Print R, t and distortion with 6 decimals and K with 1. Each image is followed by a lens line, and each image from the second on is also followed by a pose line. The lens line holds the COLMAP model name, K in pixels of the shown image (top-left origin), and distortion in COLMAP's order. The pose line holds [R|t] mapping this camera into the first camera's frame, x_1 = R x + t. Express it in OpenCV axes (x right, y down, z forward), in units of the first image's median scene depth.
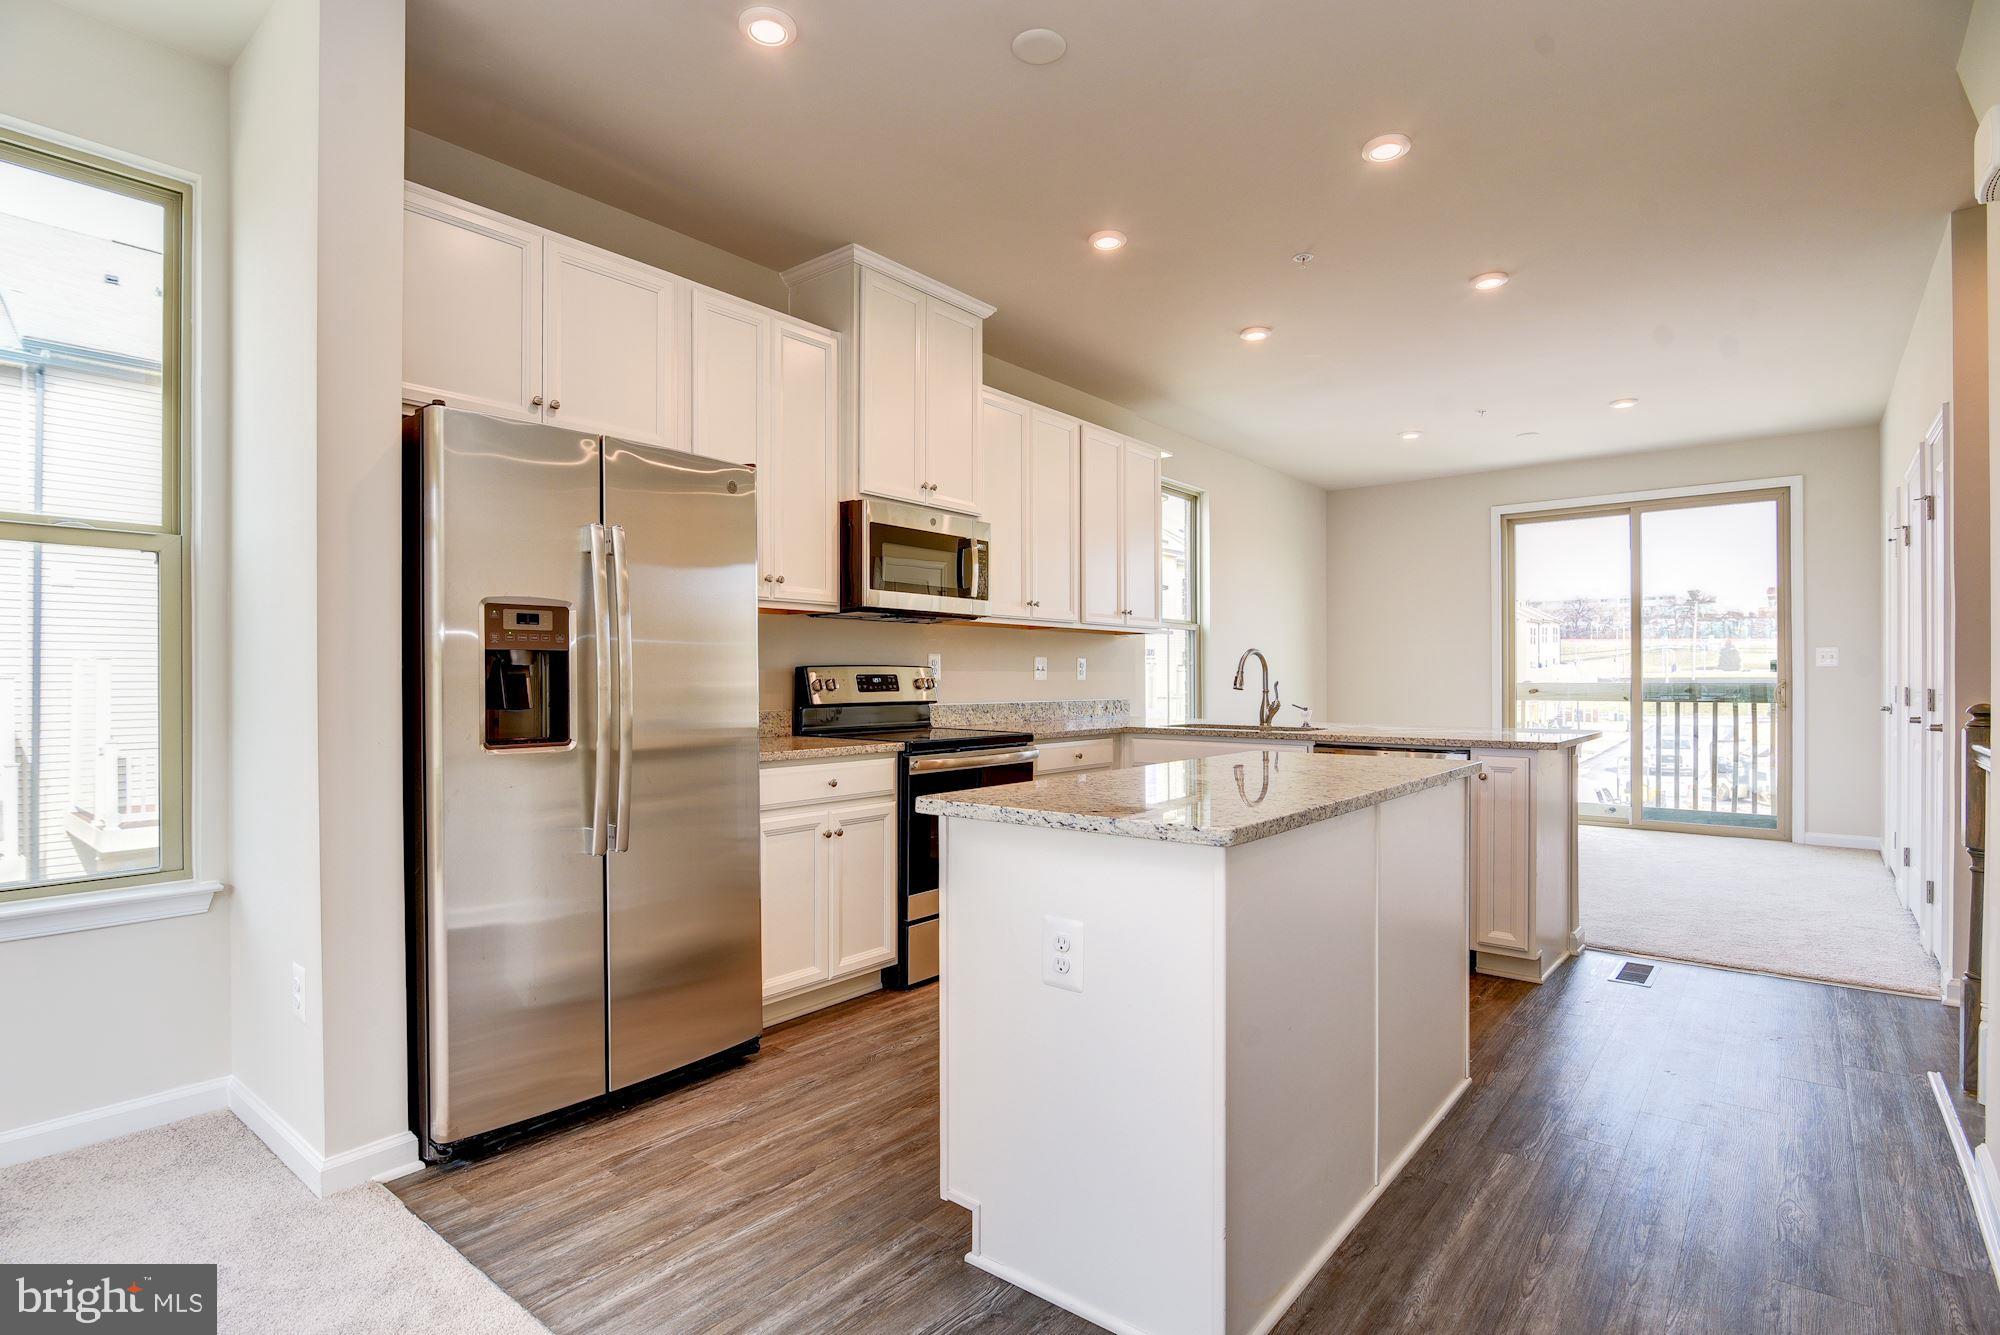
lens RADIAL K [[988.2, 0, 990.0], [0, 988.2, 676.0], [0, 0, 1]] dist [-0.015020, -0.000591]
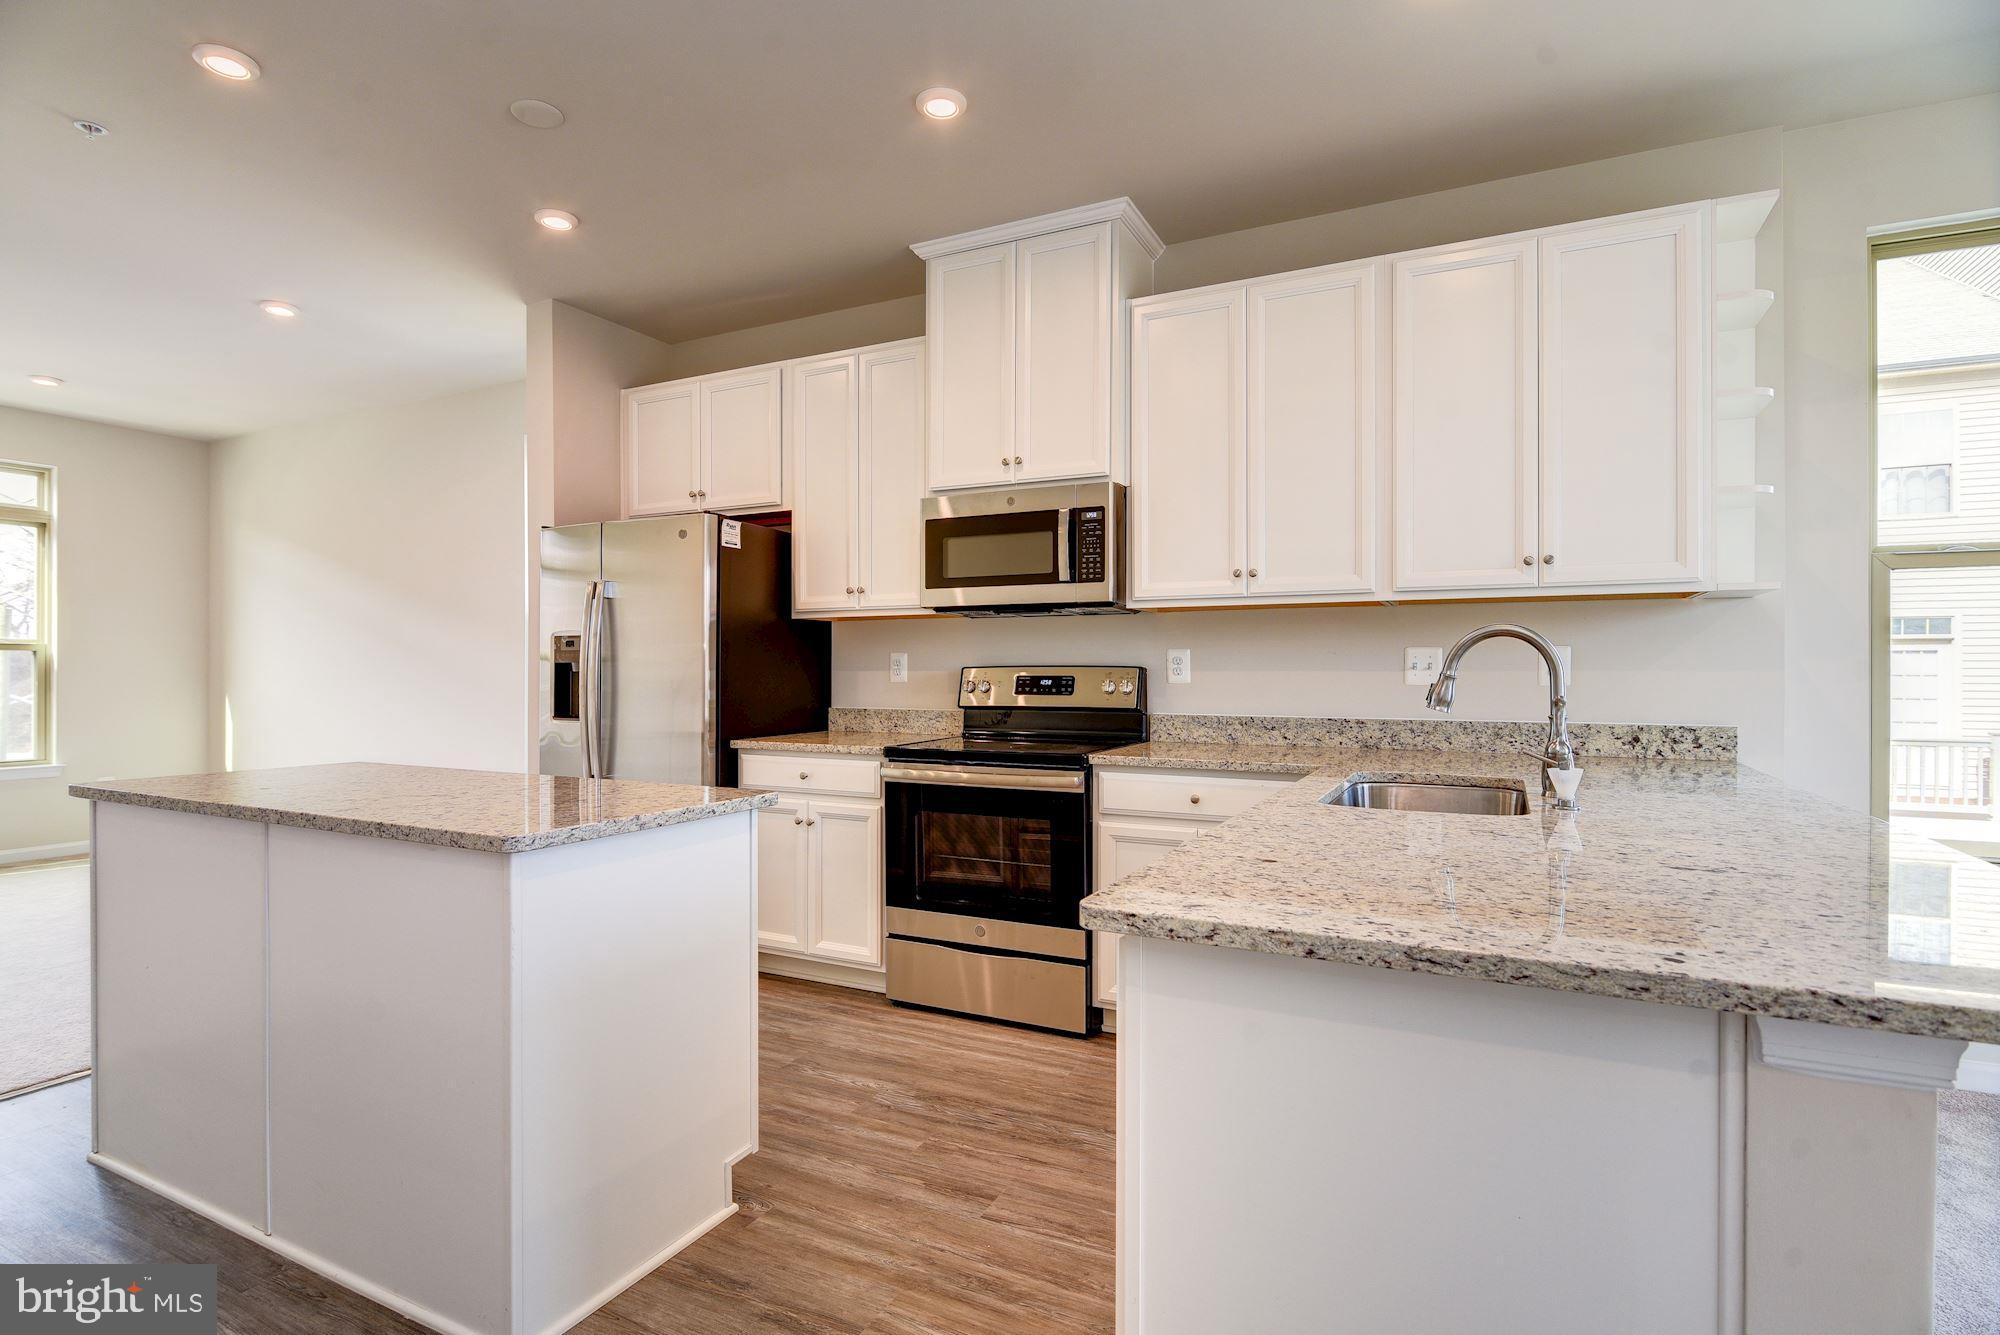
lens RADIAL K [[979.4, 0, 1000.0], [0, 979.4, 667.5], [0, 0, 1]] dist [-0.012025, -0.000245]
pose [[0.221342, 0.001216, -0.975195, 0.834060], [0.002315, 0.999996, 0.001773, -0.012091], [0.975193, -0.002650, 0.221338, 0.852530]]
